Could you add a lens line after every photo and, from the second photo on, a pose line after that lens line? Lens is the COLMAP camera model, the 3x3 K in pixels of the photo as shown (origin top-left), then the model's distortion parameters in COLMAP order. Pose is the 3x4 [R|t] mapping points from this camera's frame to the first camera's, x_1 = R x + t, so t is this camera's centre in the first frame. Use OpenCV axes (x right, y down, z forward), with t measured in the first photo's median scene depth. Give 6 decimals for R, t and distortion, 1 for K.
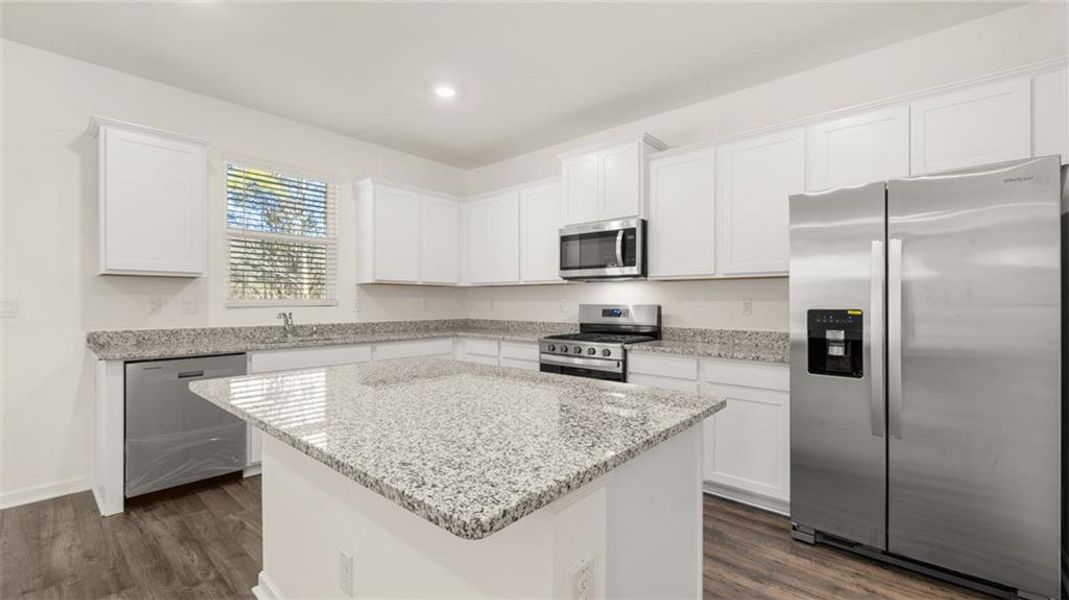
lens RADIAL K [[442.8, 0, 532.2], [0, 442.8, 301.8], [0, 0, 1]] dist [-0.001259, -0.000140]
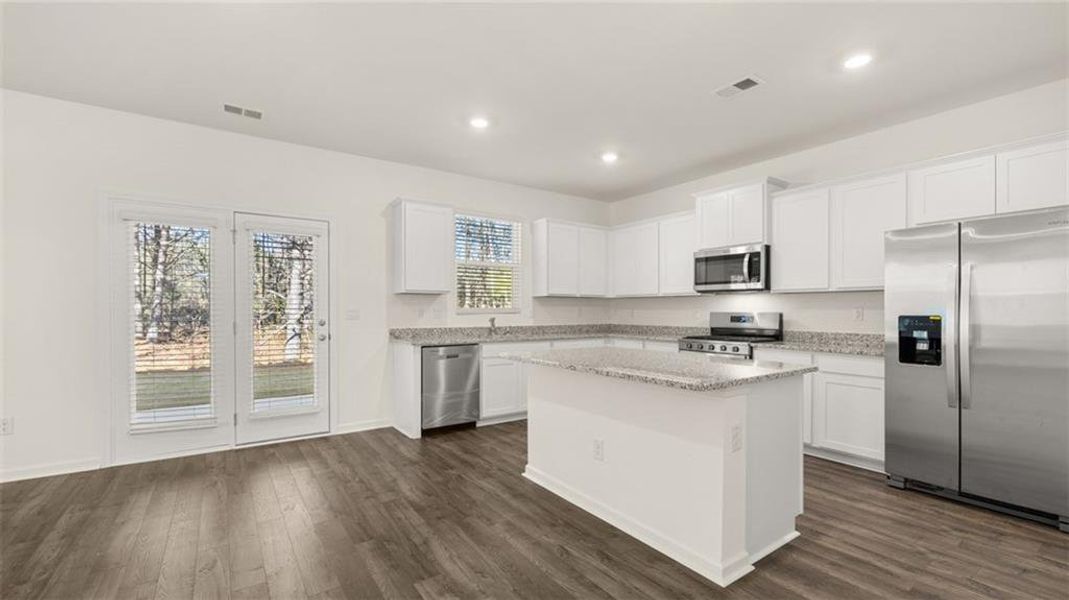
lens RADIAL K [[450.9, 0, 532.4], [0, 450.9, 310.6], [0, 0, 1]] dist [-0.000928, -0.000054]
pose [[0.972191, 0.000218, -0.234188, -0.098421], [0.000094, 0.999999, 0.001318, -0.000302], [0.234189, -0.001303, 0.972190, -0.409848]]
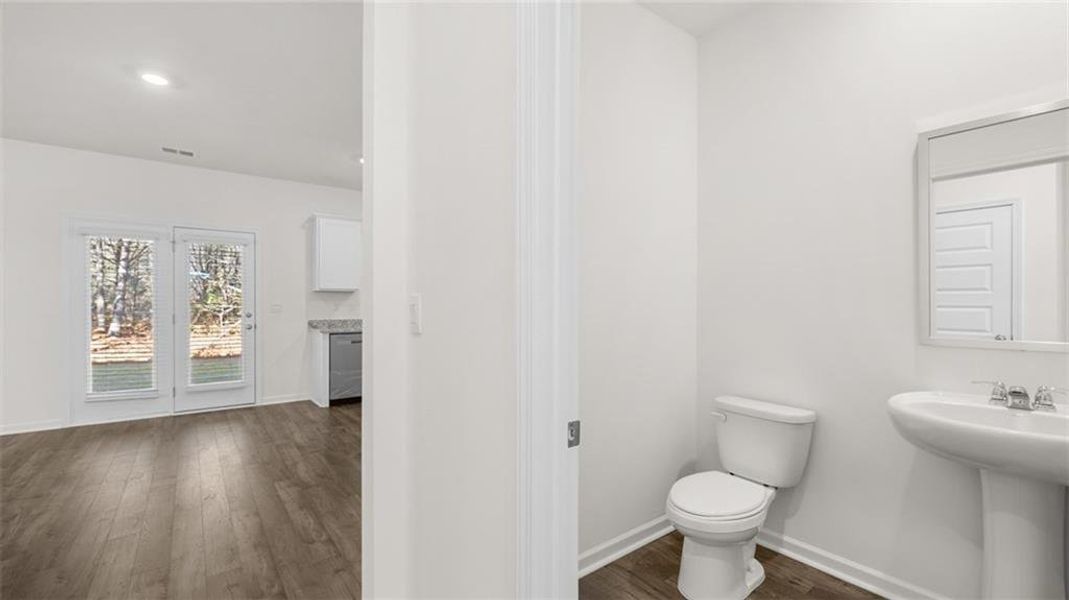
lens RADIAL K [[450.1, 0, 530.2], [0, 450.1, 302.9], [0, 0, 1]] dist [-0.000877, -0.000211]
pose [[0.981111, -0.001209, -0.193441, 0.306834], [0.000469, 0.999992, -0.003870, 0.000162], [0.193444, 0.003707, 0.981104, -0.671829]]
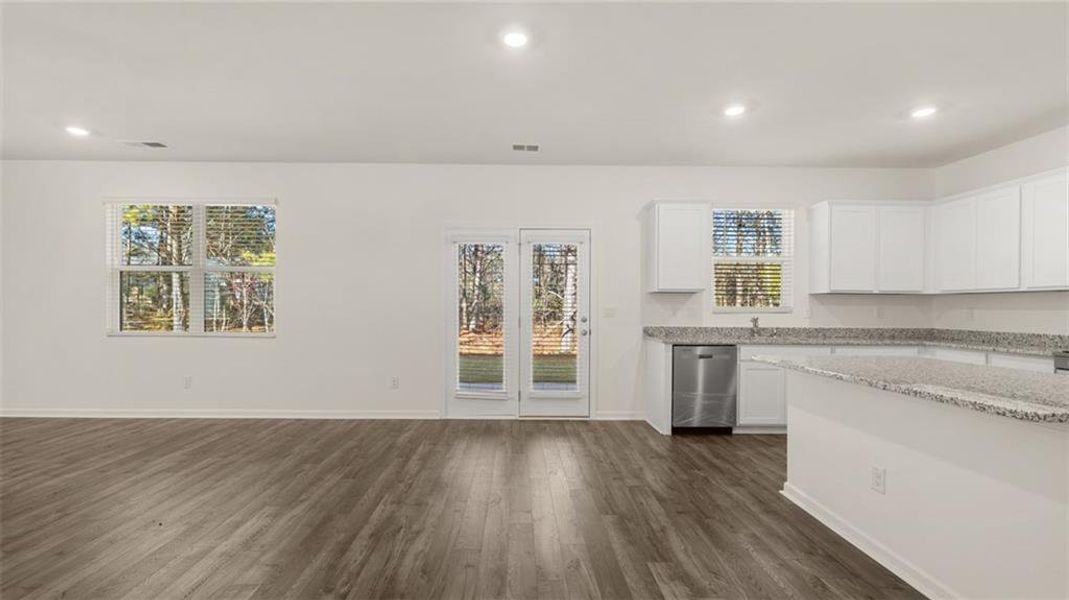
lens RADIAL K [[454.1, 0, 521.3], [0, 454.1, 310.9], [0, 0, 1]] dist [-0.000109, -0.000094]
pose [[0.672594, 0.008684, -0.739960, -0.033287], [-0.005763, 0.999962, 0.006498, 0.000093], [0.739989, -0.000106, 0.672619, -0.436956]]
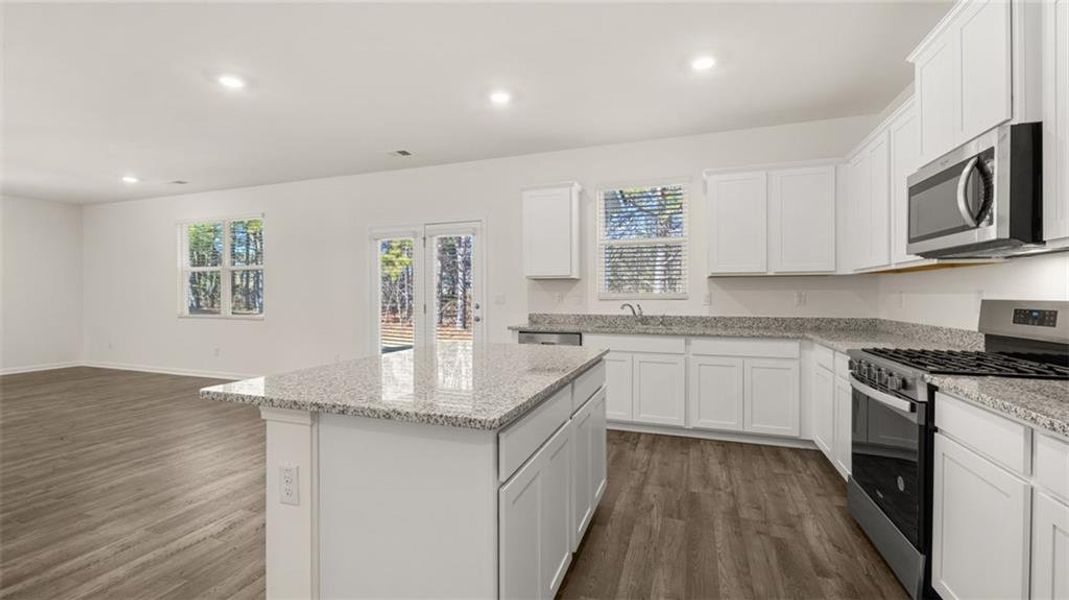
lens RADIAL K [[442.8, 0, 532.2], [0, 442.8, 301.8], [0, 0, 1]] dist [-0.001259, -0.000140]
pose [[0.367885, 0.012240, -0.929791, 0.496179], [0.001447, 0.999905, 0.013736, 0.000193], [0.929870, -0.006399, 0.367833, 0.328247]]
